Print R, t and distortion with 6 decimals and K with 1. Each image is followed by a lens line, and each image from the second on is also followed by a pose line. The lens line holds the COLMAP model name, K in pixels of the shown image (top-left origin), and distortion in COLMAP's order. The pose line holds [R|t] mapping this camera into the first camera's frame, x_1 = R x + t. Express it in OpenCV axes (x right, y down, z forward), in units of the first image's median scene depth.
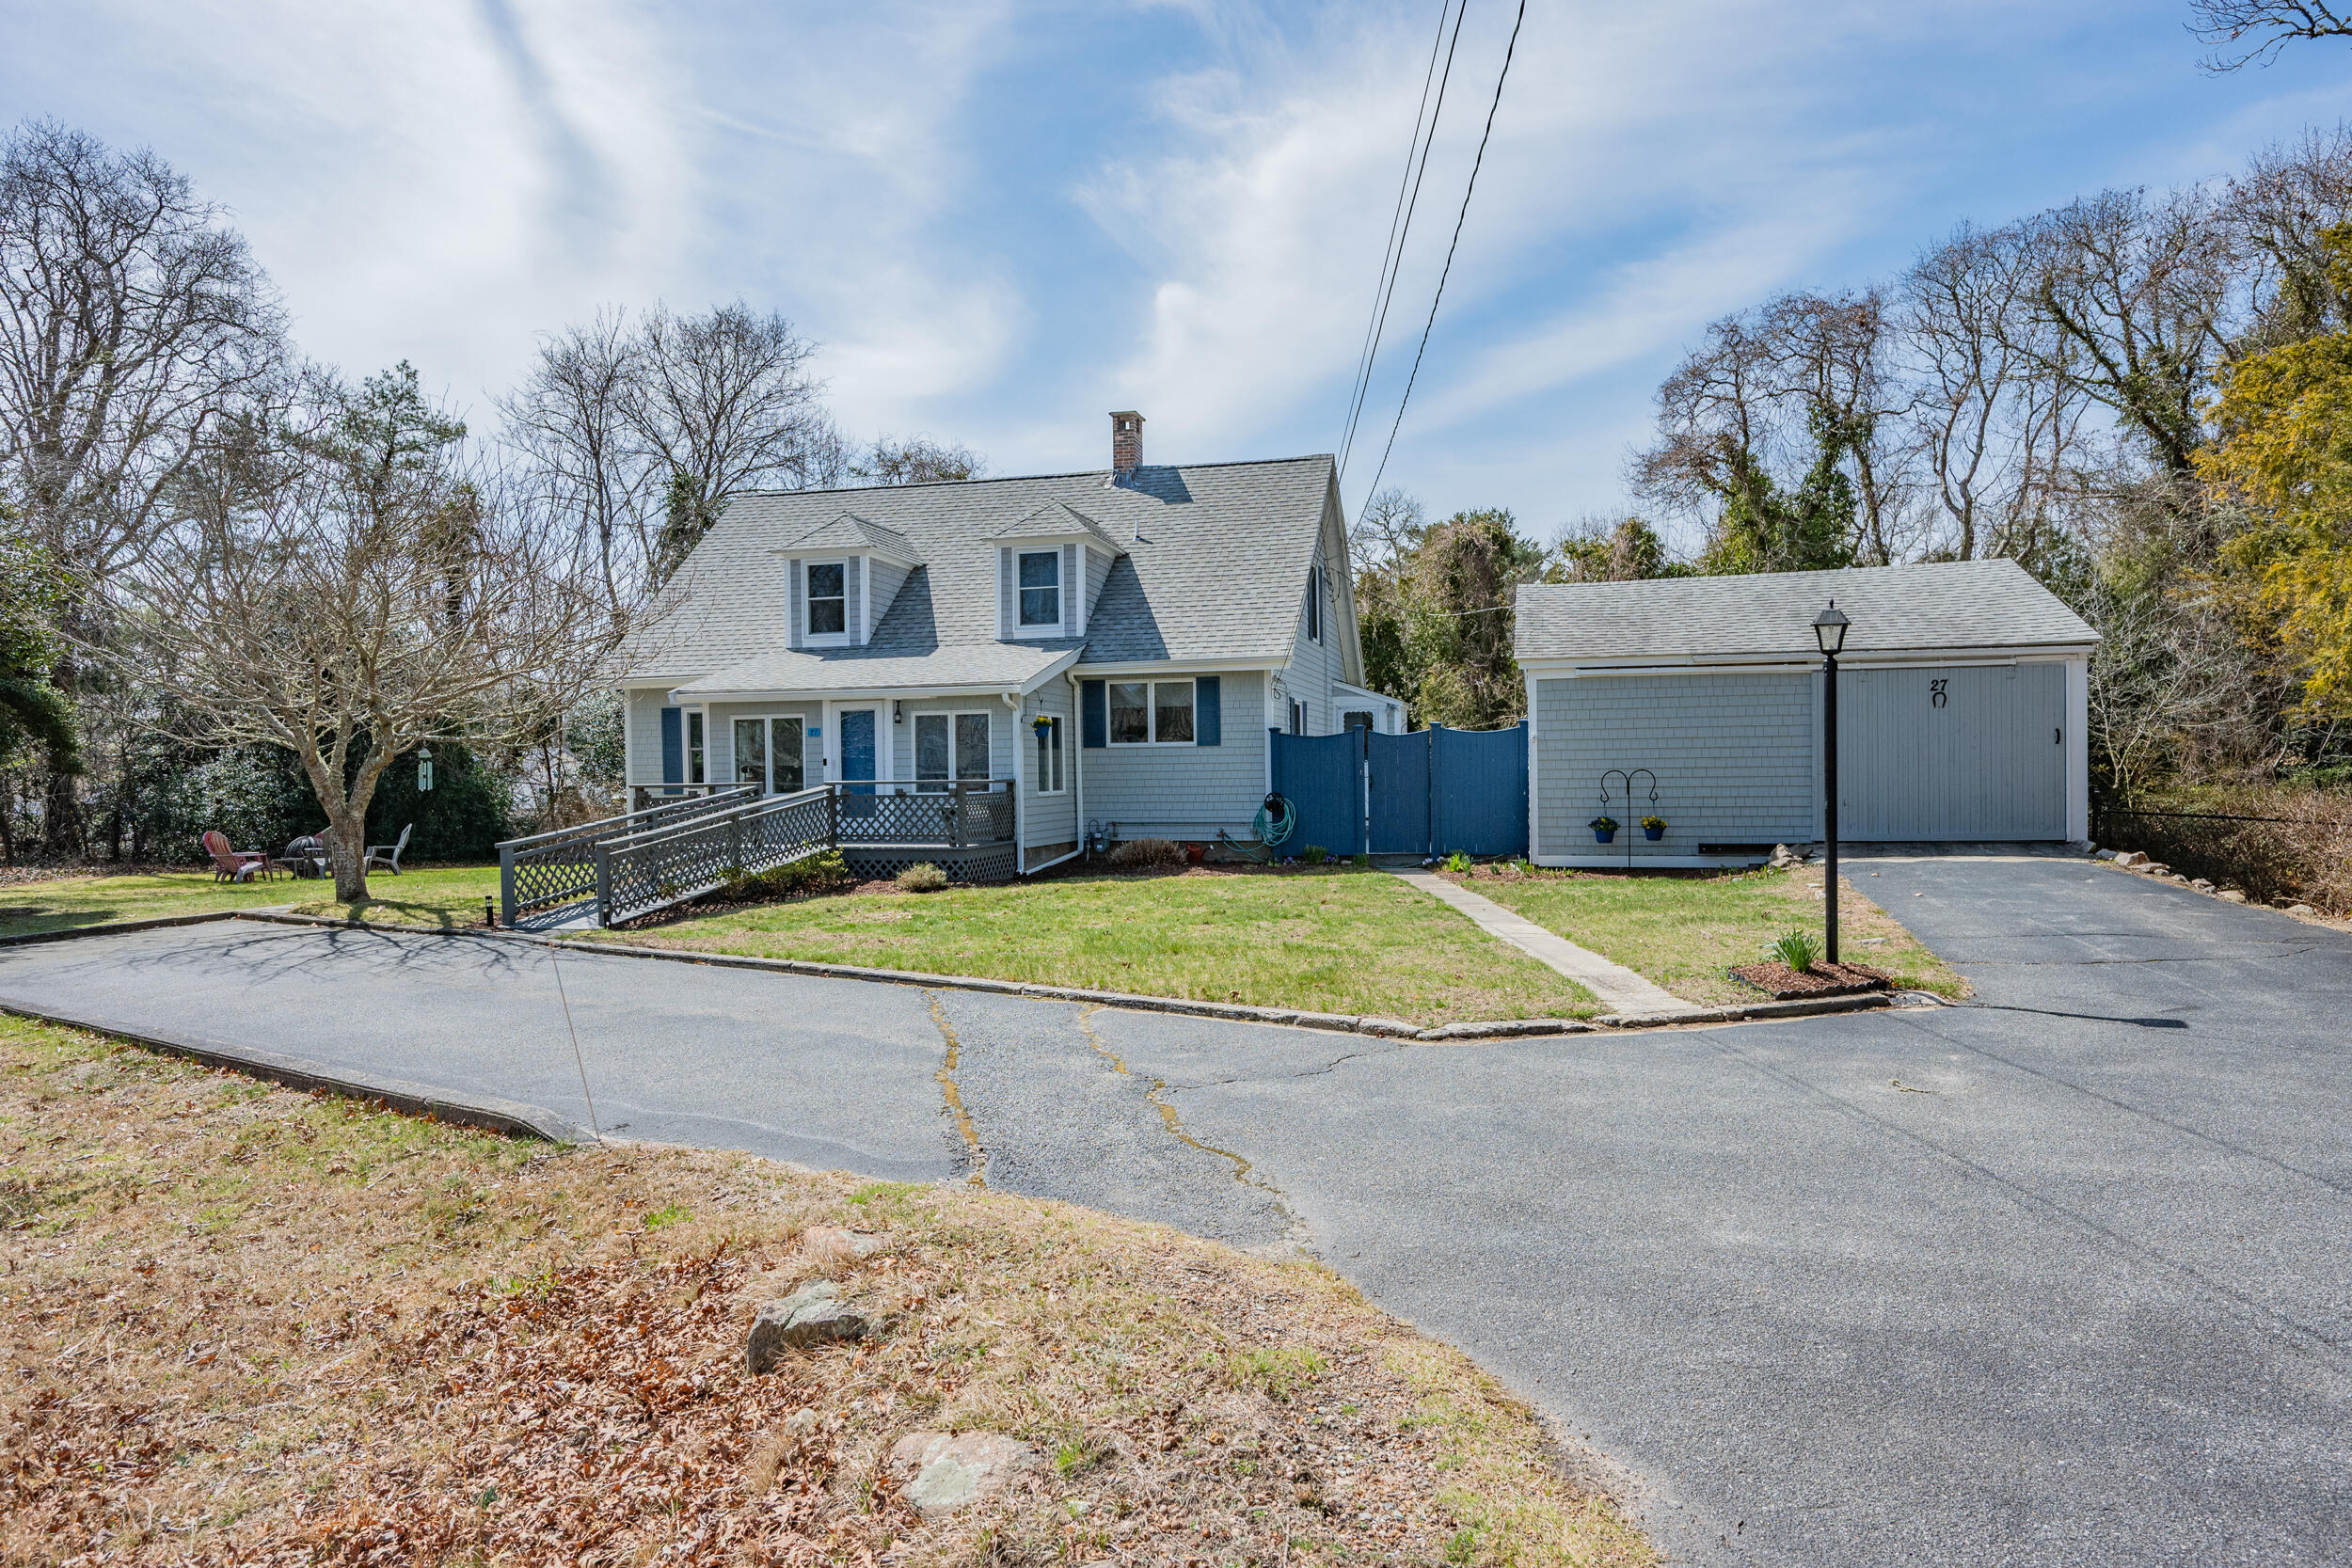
lens RADIAL K [[1508.3, 0, 1156.6], [0, 1508.3, 831.1], [0, 0, 1]] dist [0.030148, -0.007901]
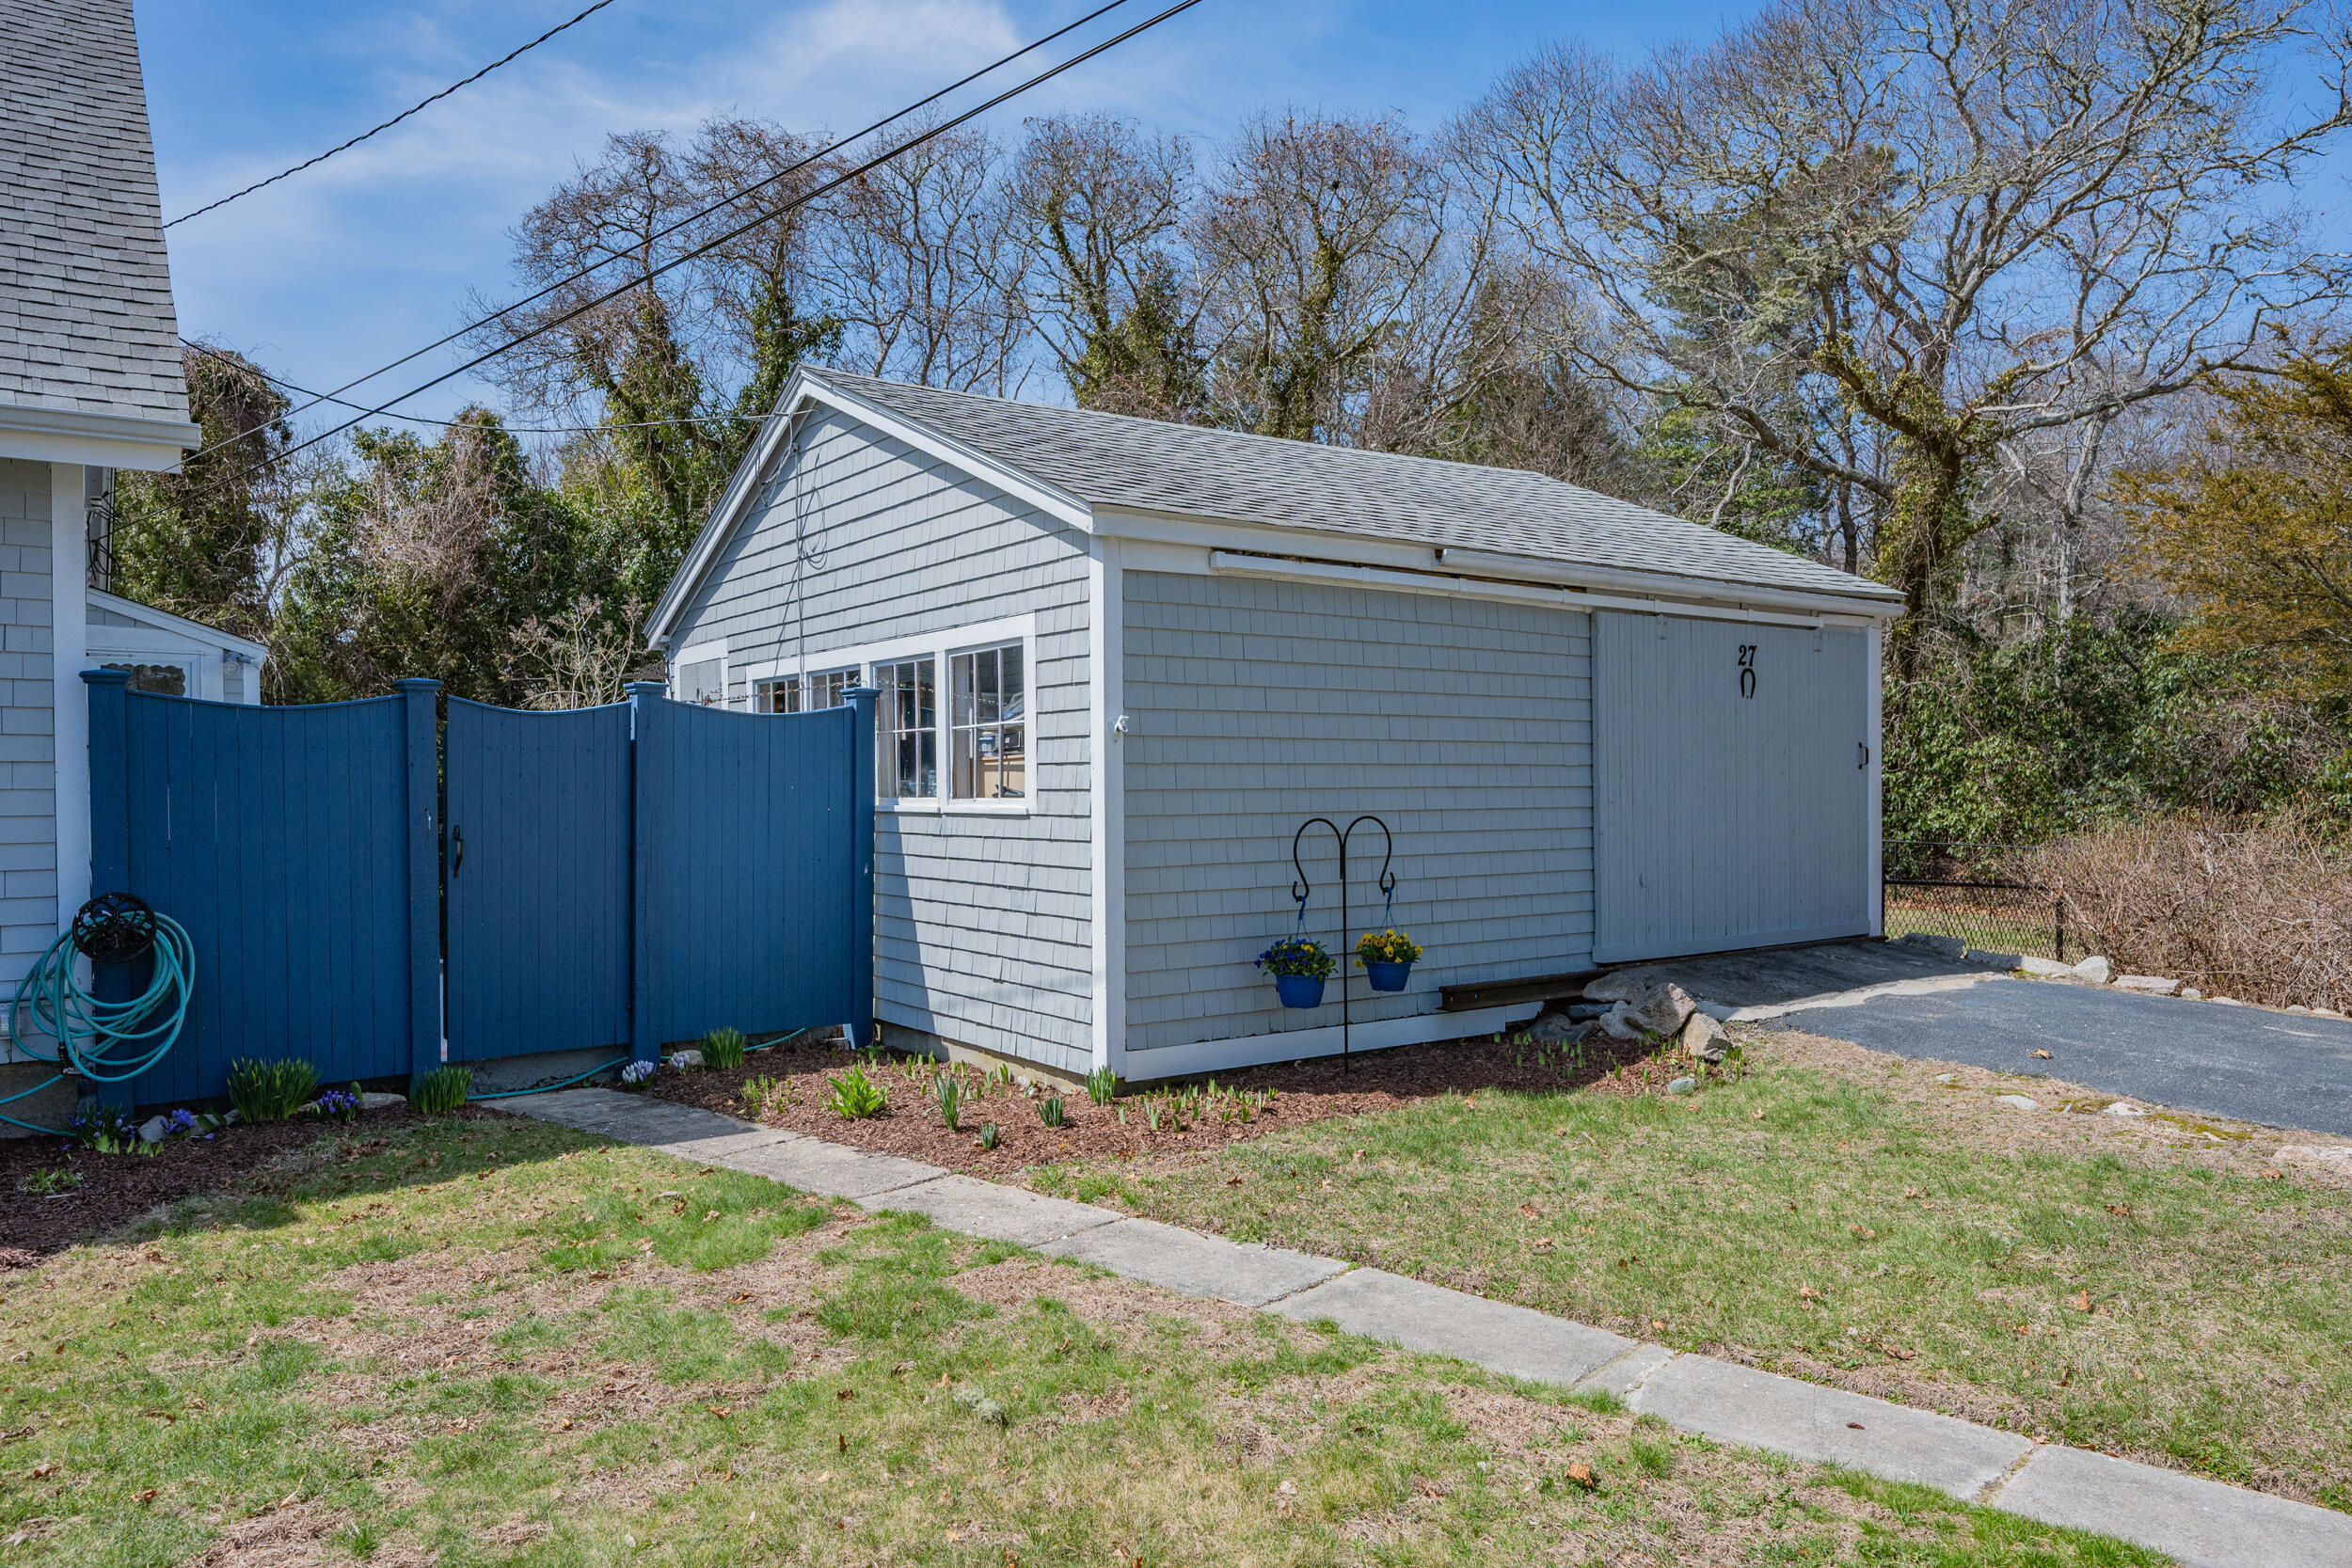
lens RADIAL K [[1548.3, 0, 1175.4], [0, 1548.3, 801.6], [0, 0, 1]] dist [0.003202, 0.002094]
pose [[0.624952, -0.000165, 0.780664, -0.027112], [0.027009, 0.999406, -0.021410, -0.030392], [-0.780196, 0.034465, 0.624585, 0.640203]]
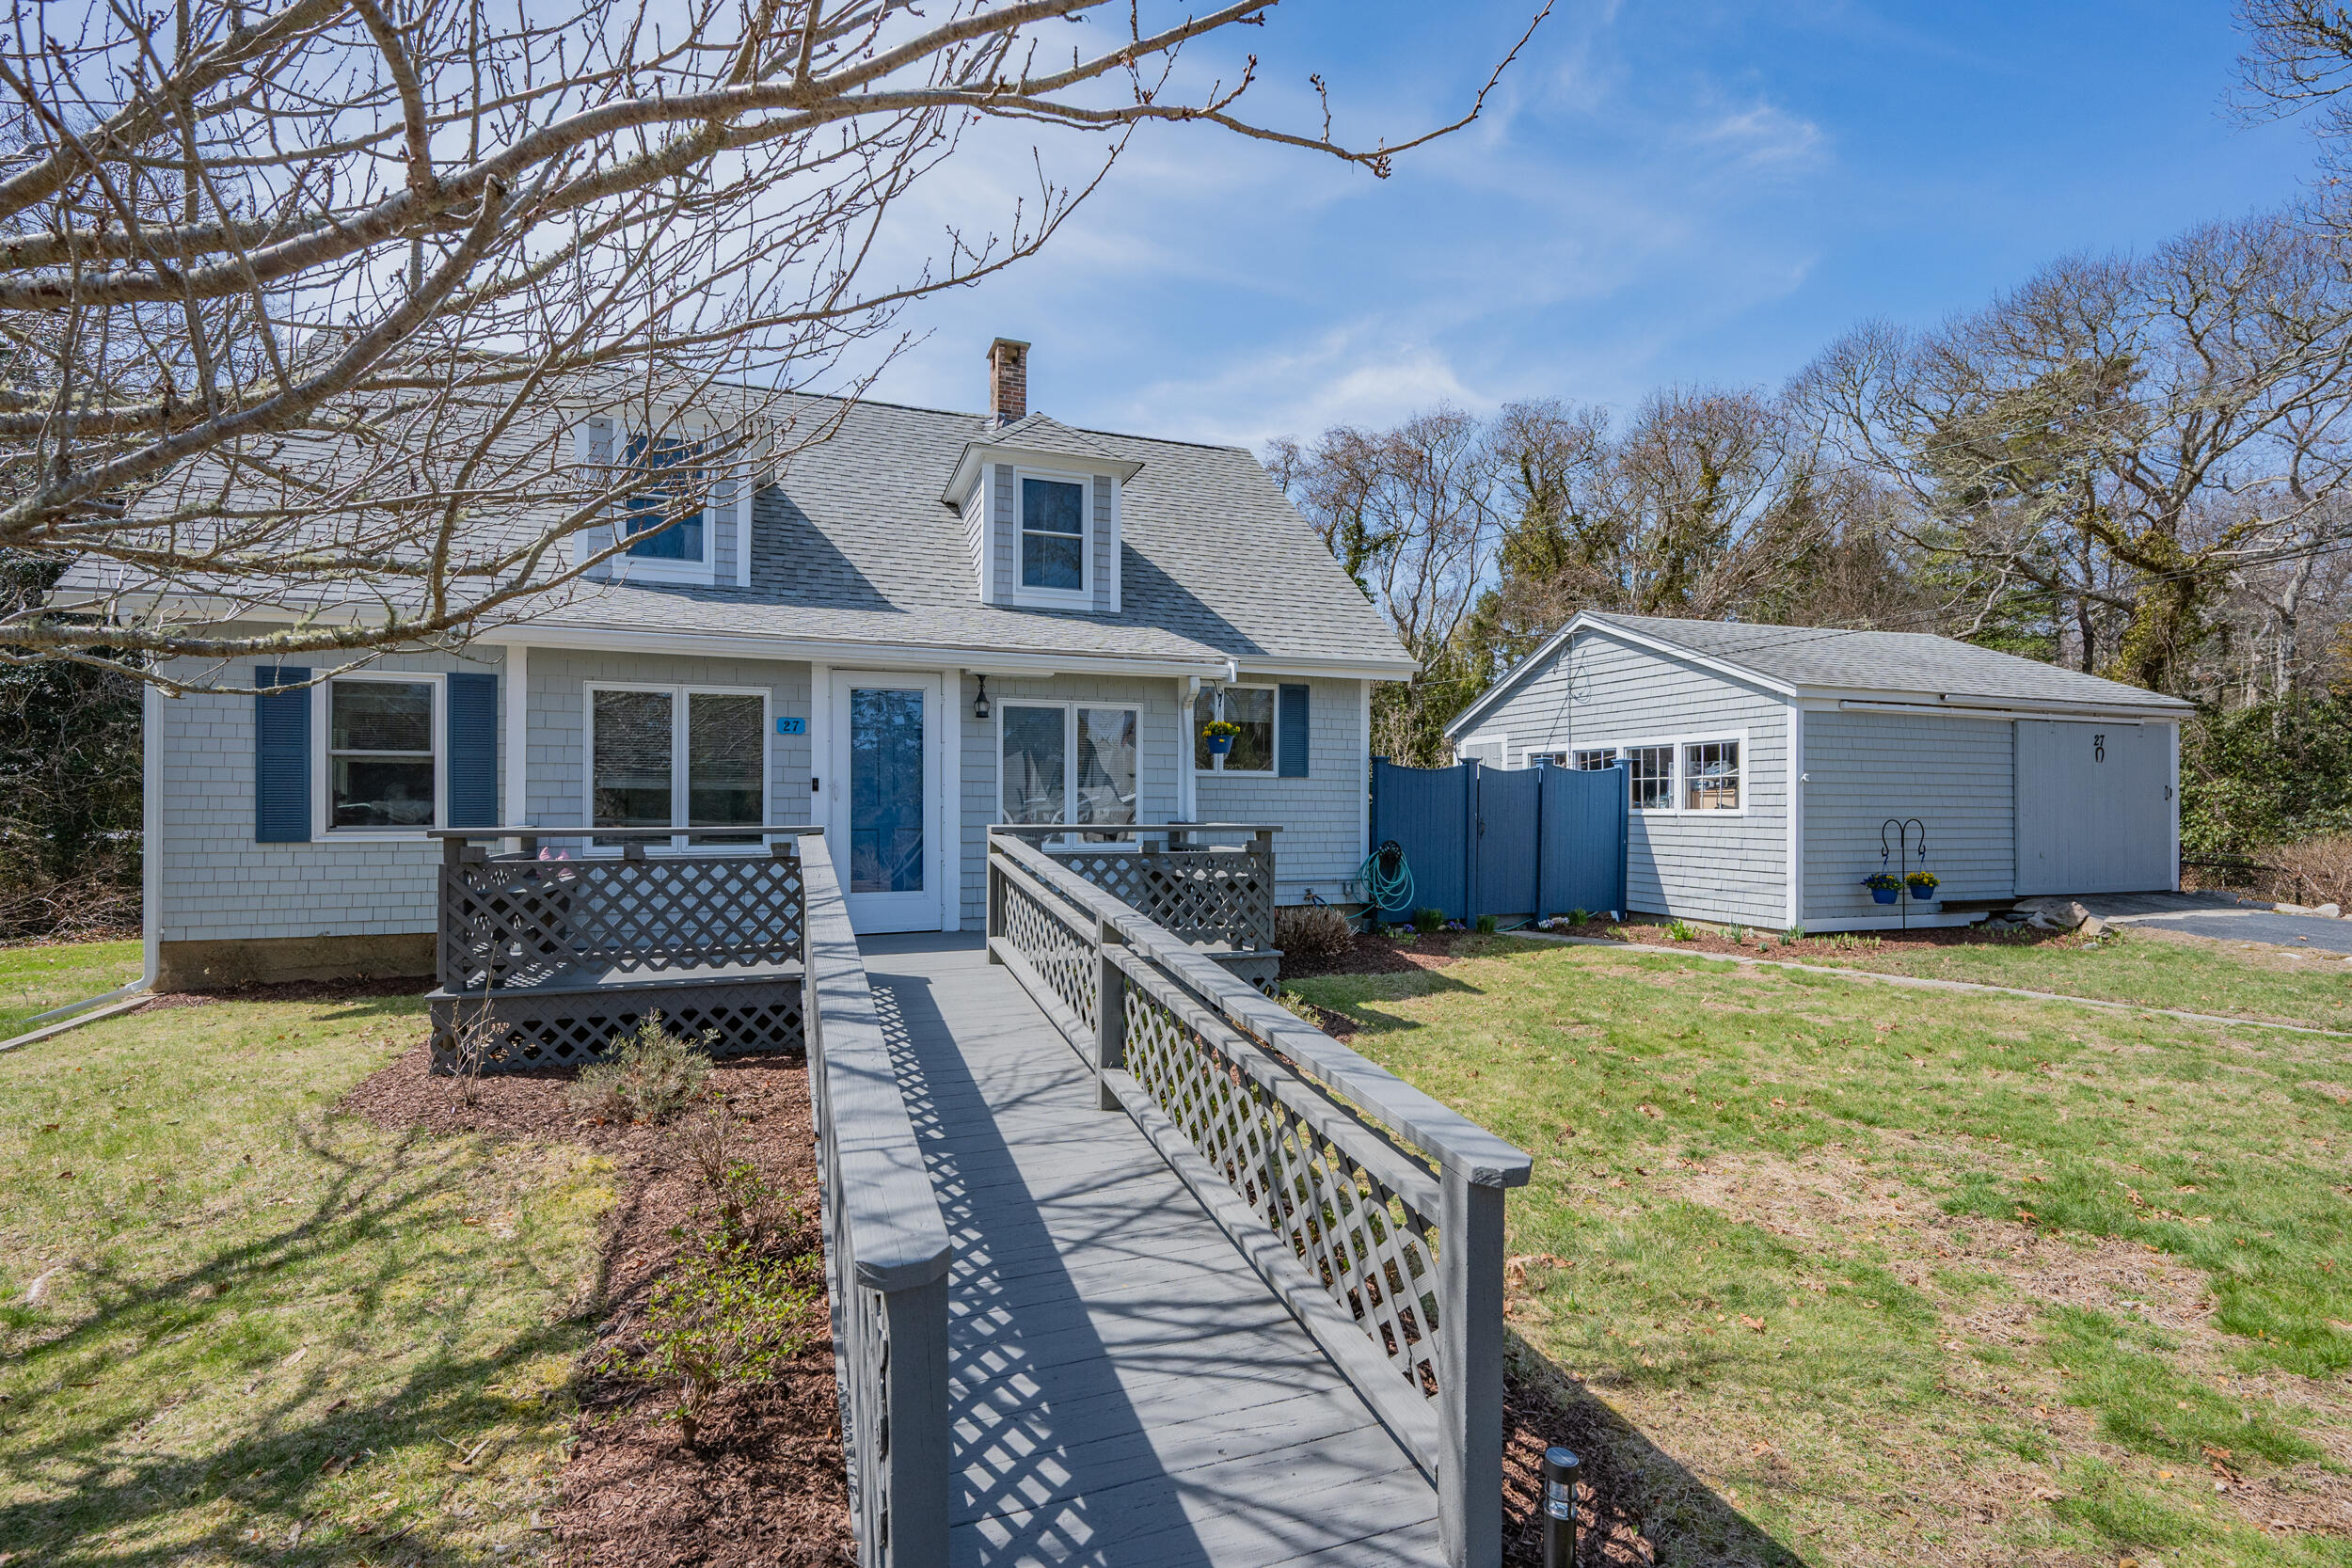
lens RADIAL K [[1082.8, 0, 1173.7], [0, 1082.8, 801.5], [0, 0, 1]] dist [0.019345, -0.003353]
pose [[0.804902, 0.018758, 0.593111, -0.329965], [0.007943, 0.999070, -0.042376, -0.022401], [-0.593355, 0.038819, 0.804004, 0.608623]]
